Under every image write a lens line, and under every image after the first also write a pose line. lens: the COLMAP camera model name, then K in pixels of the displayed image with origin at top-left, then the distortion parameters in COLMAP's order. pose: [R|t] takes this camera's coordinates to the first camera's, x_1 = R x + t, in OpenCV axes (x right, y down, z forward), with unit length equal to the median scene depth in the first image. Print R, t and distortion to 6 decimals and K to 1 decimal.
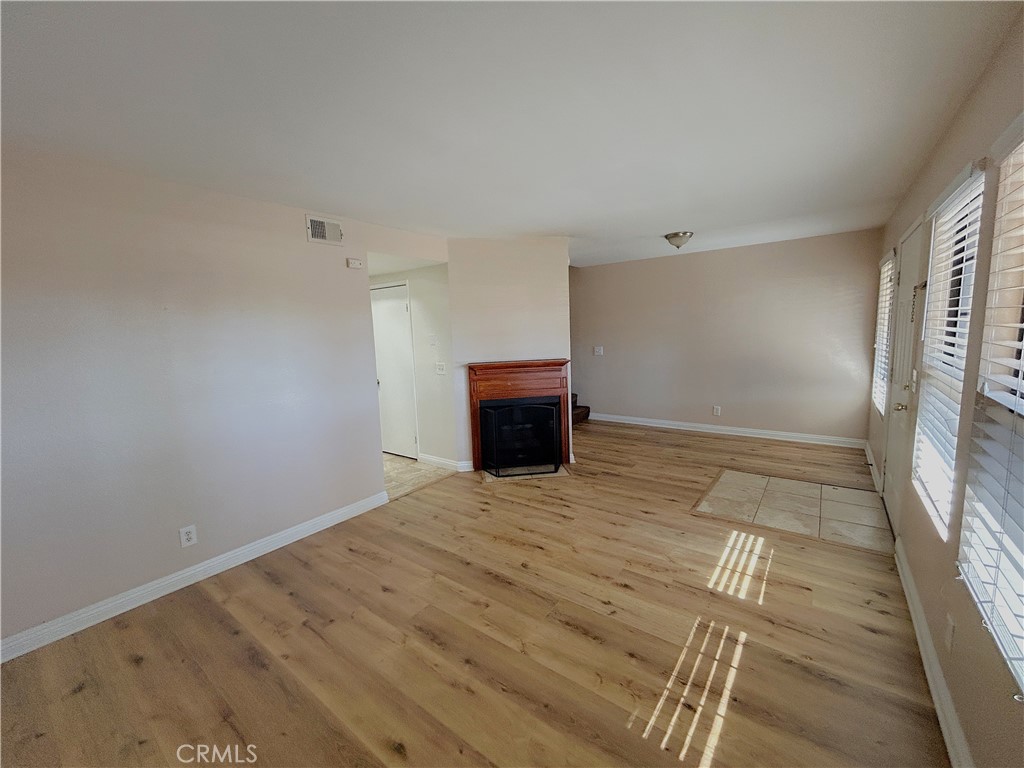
lens RADIAL K [[428.9, 0, 512.0], [0, 428.9, 384.0], [0, 0, 1]] dist [-0.003303, 0.004125]
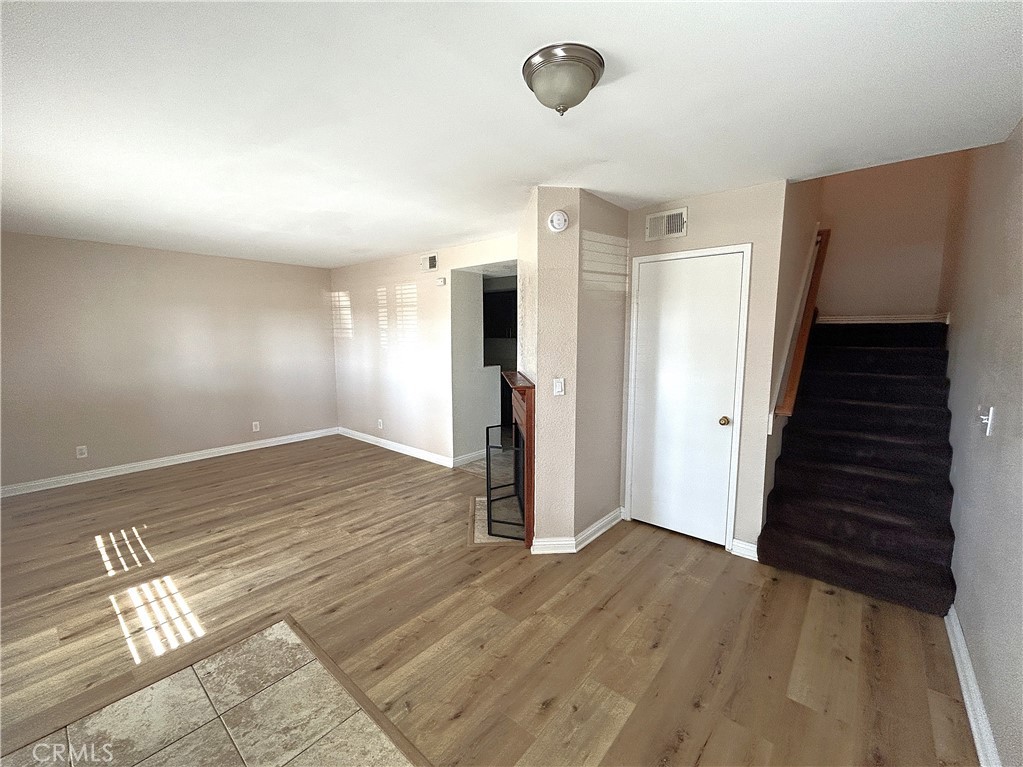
lens RADIAL K [[428.4, 0, 511.5], [0, 428.4, 383.5], [0, 0, 1]] dist [-0.003303, 0.004125]
pose [[-0.081081, 0.153176, -0.984867, 1.291618], [-0.116799, 0.979852, 0.162012, -0.278561], [0.989840, 0.128168, -0.061557, 1.738306]]
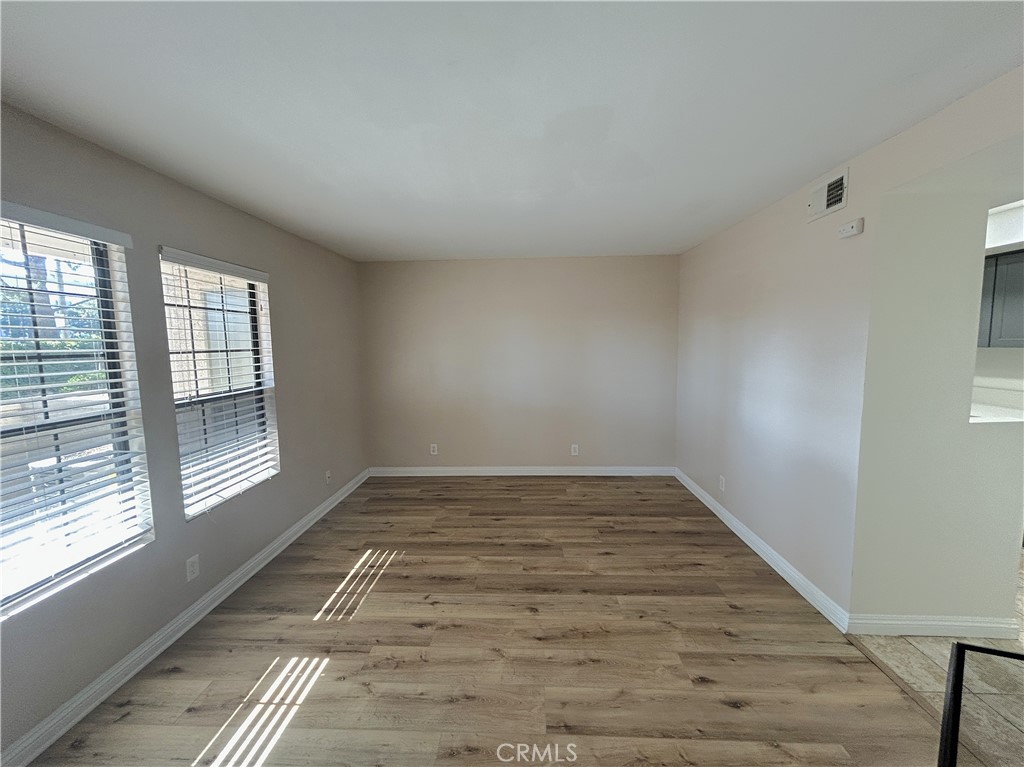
lens RADIAL K [[428.9, 0, 512.0], [0, 428.9, 383.5], [0, 0, 1]] dist [-0.003303, 0.004125]
pose [[-0.830834, 0.100708, -0.547332, 0.520836], [-0.025669, 0.975509, 0.218456, -0.238954], [0.555928, 0.195550, -0.807901, 1.641588]]
